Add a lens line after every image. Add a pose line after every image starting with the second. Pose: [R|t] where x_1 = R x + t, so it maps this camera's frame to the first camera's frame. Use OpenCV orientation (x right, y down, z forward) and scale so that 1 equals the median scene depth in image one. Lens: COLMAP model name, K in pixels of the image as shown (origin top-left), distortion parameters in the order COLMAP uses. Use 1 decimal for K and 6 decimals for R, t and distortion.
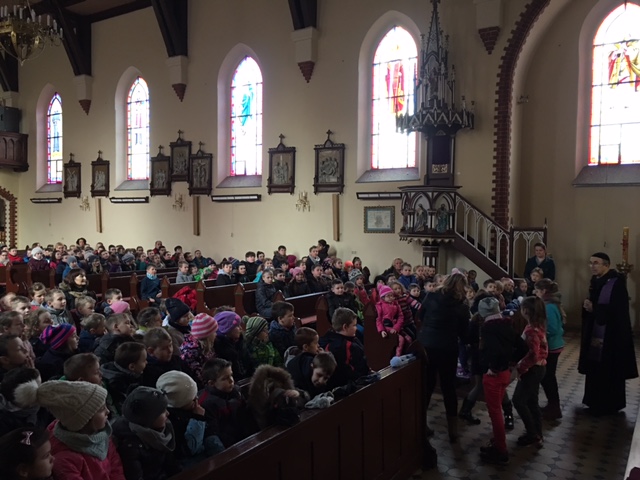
lens RADIAL K [[548.3, 0, 320.0], [0, 548.3, 240.0], [0, 0, 1]] dist [0.078765, -0.102282]
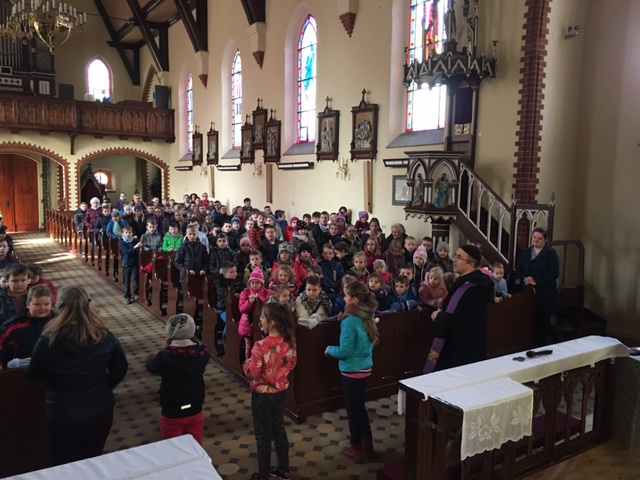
lens RADIAL K [[548.3, 0, 320.0], [0, 548.3, 240.0], [0, 0, 1]] dist [0.078765, -0.102282]
pose [[0.905360, 0.046783, -0.422060, 0.337209], [-0.016767, 0.997076, 0.074554, -0.019928], [0.424314, -0.060422, 0.903497, 0.138459]]
